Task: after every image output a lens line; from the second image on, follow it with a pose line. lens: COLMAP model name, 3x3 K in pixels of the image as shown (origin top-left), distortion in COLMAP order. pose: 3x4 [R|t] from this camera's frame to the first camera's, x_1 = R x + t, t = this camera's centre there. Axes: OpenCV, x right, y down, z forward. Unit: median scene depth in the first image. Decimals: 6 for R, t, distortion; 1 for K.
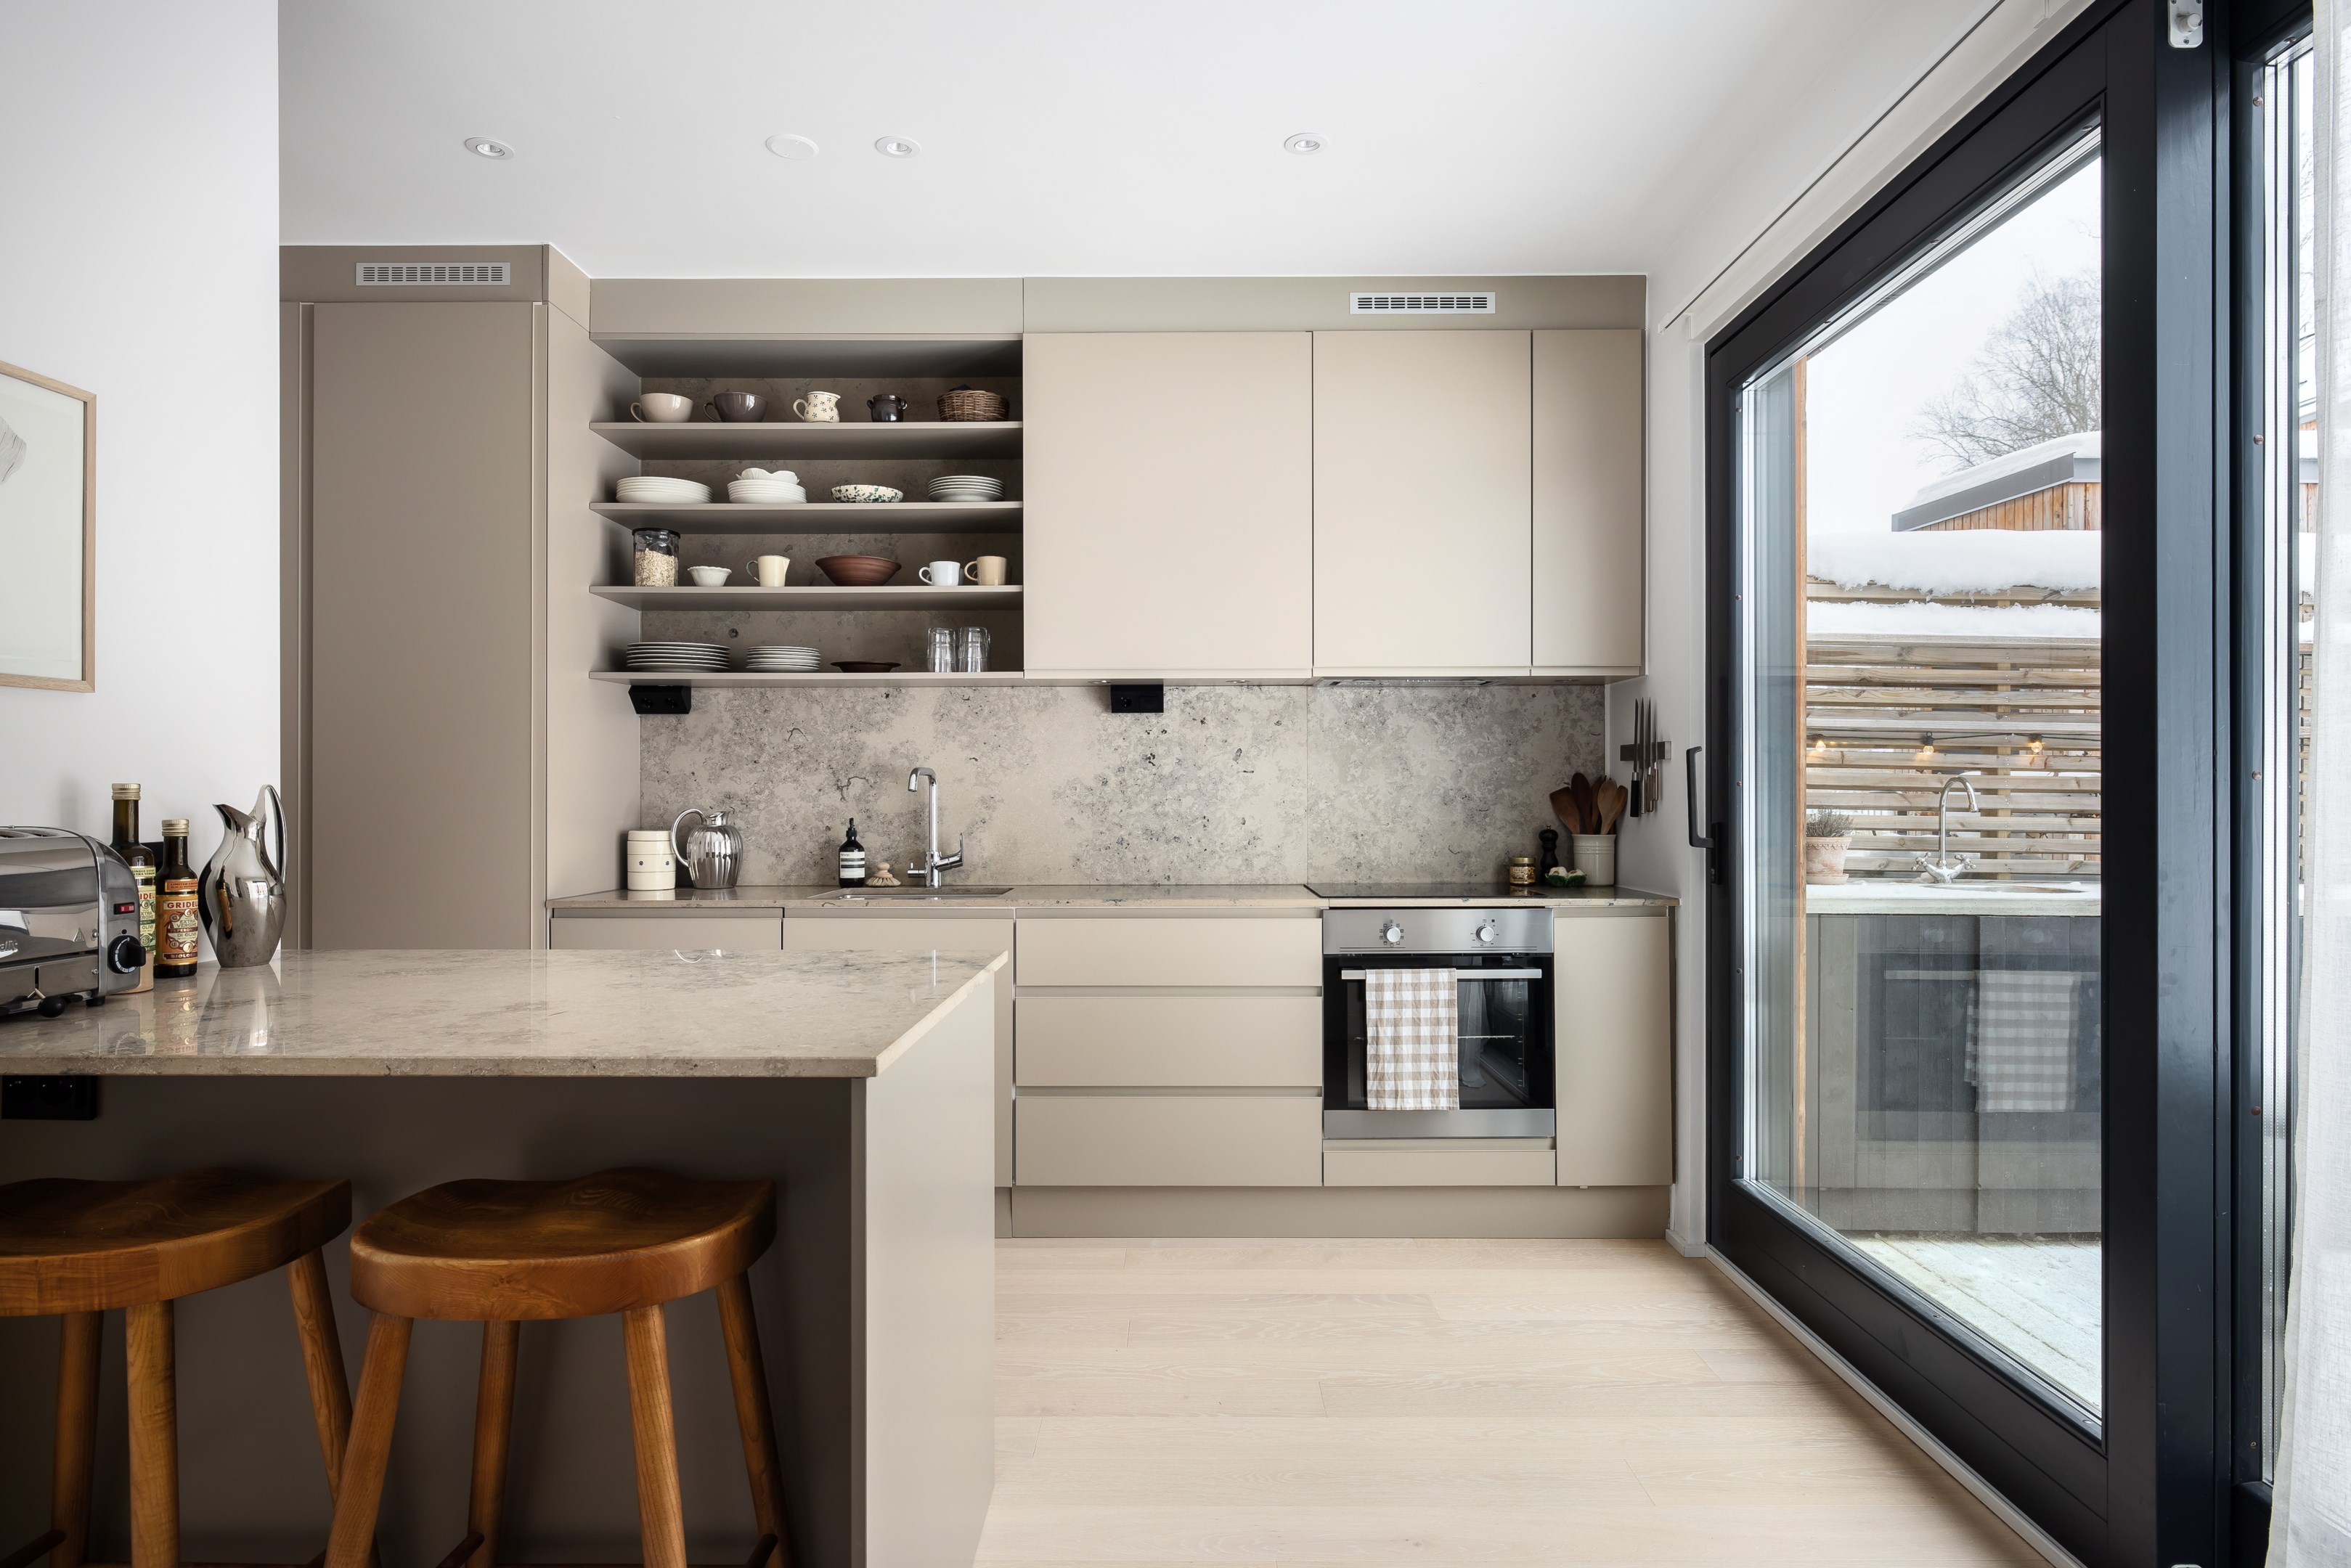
lens RADIAL K [[1333.6, 0, 1175.5], [0, 1333.6, 784.0], [0, 0, 1]] dist [-0.002222, -0.000257]
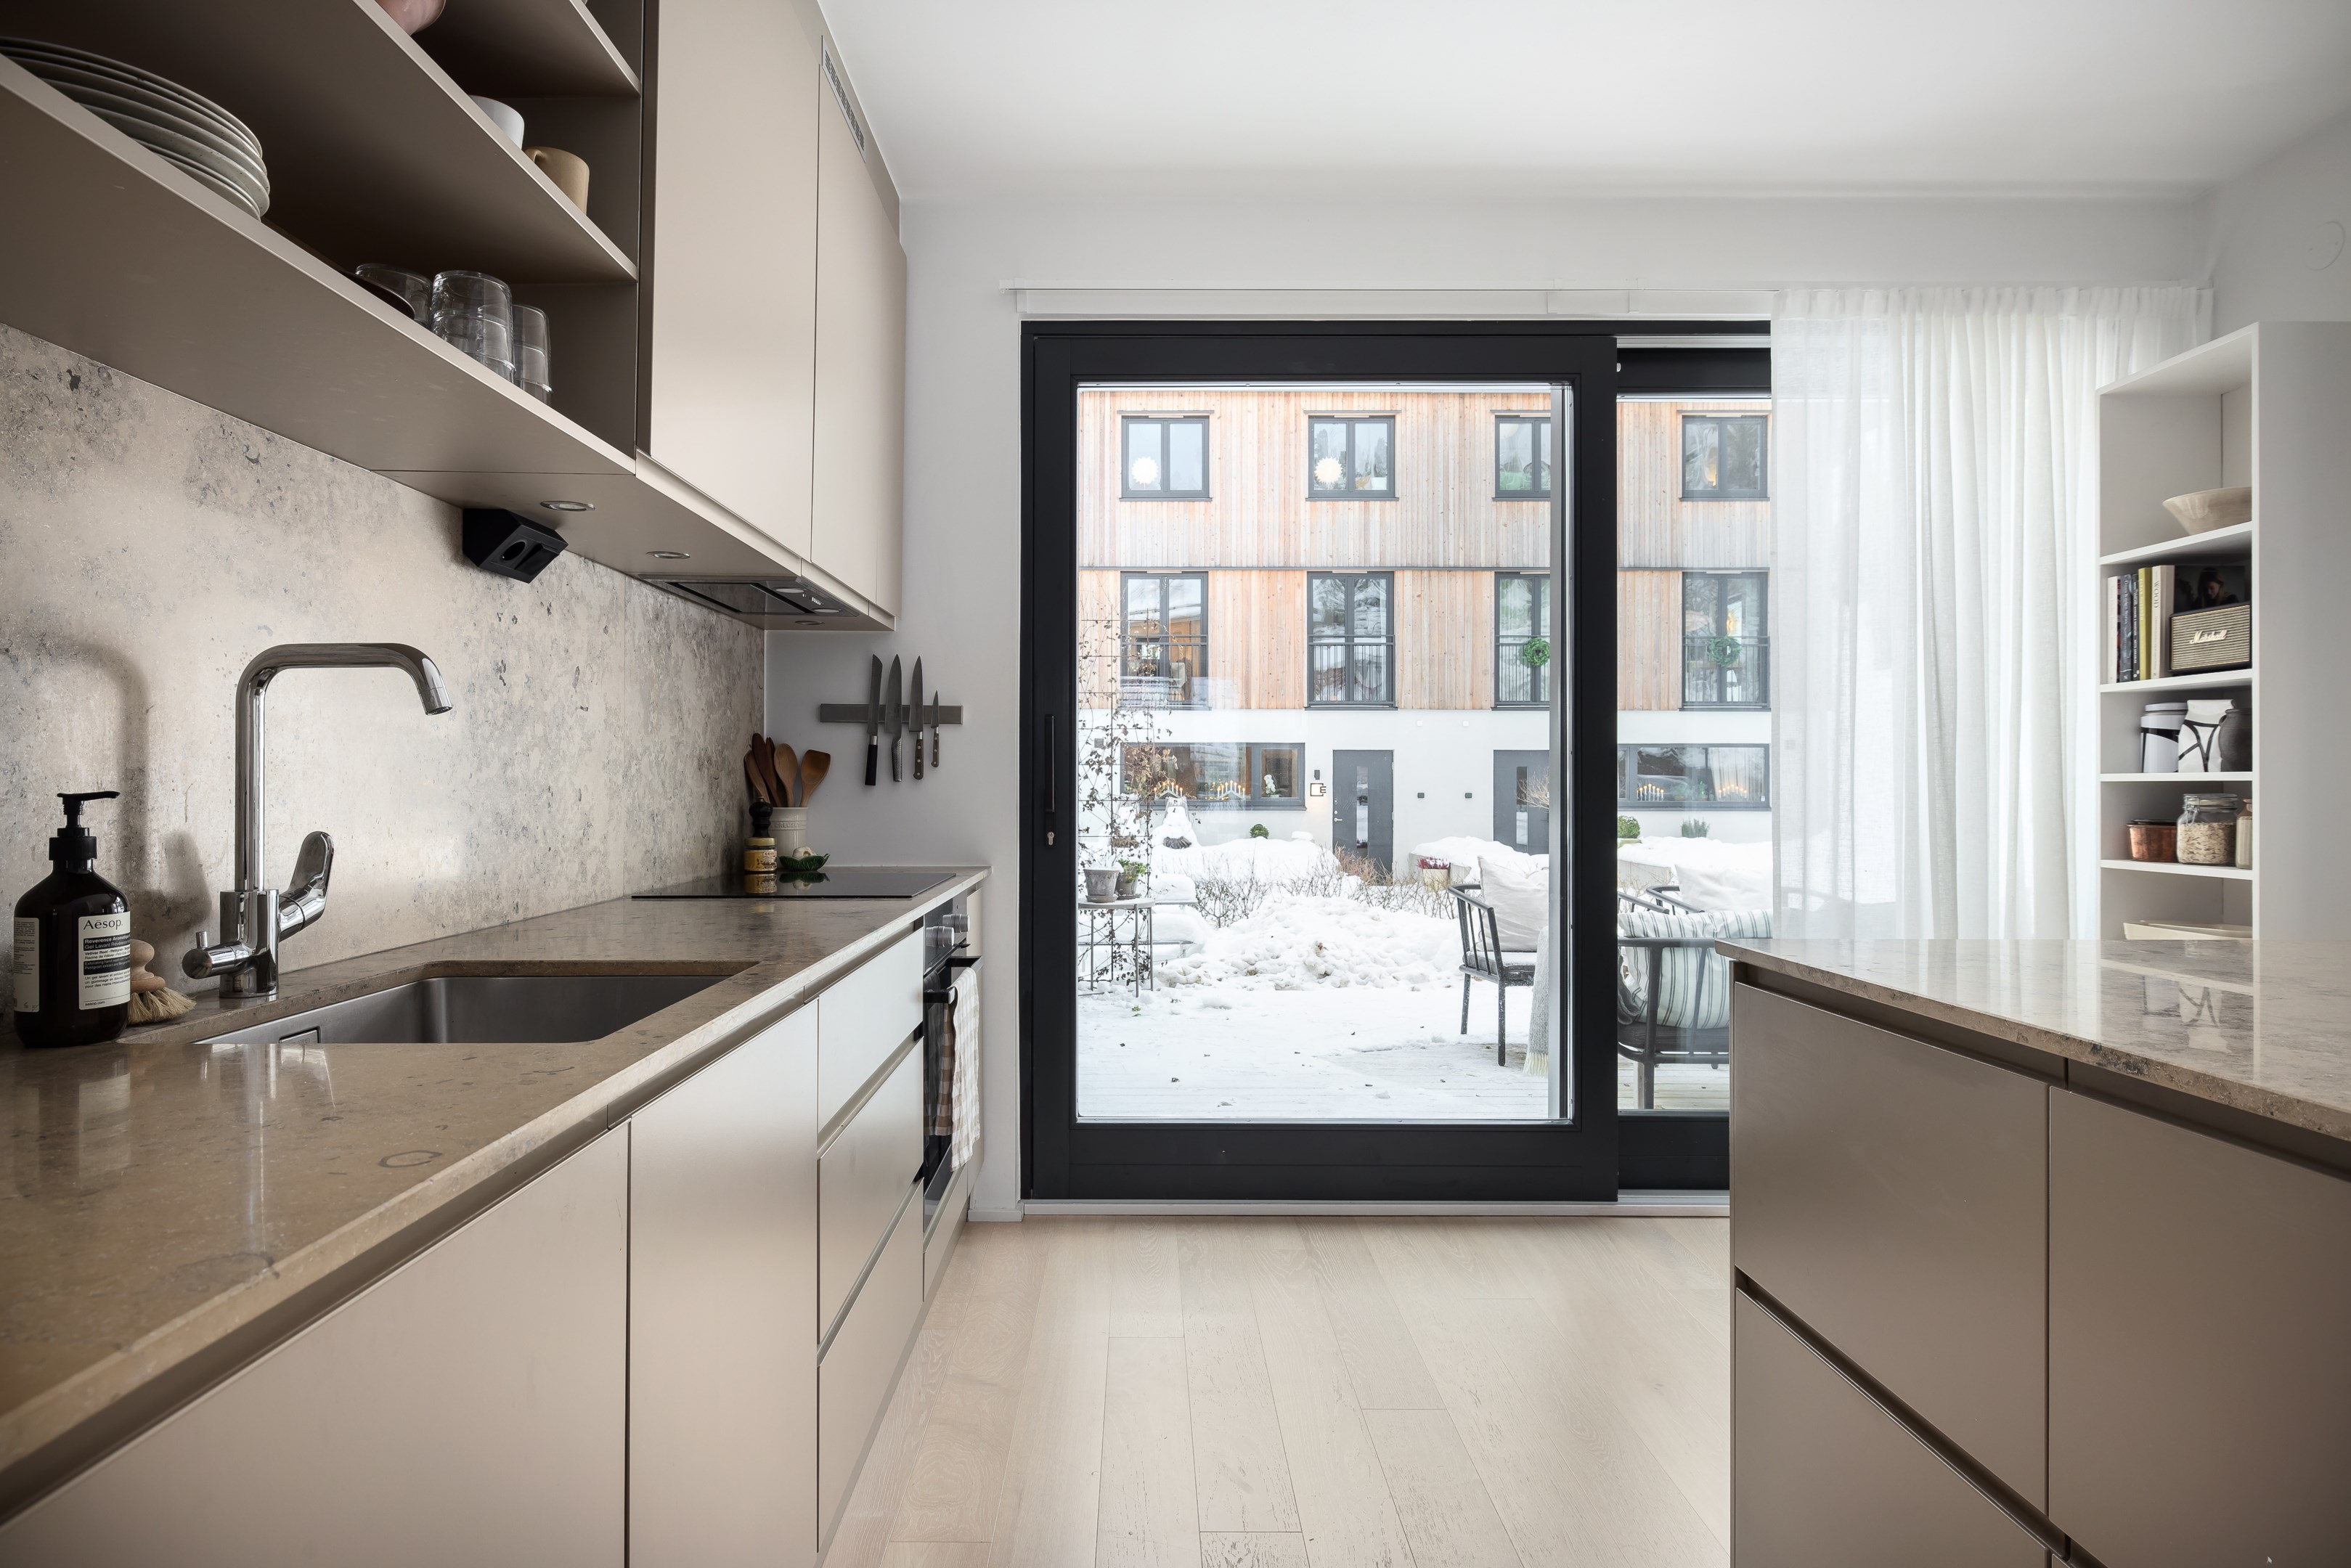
lens RADIAL K [[1333.6, 0, 1175.5], [0, 1333.6, 784.0], [0, 0, 1]] dist [-0.002222, -0.000257]
pose [[-0.027374, 0.001273, 0.999624, -0.521163], [-0.004629, 0.999988, -0.001400, 0.022591], [-0.999615, -0.004665, -0.027368, 0.765891]]
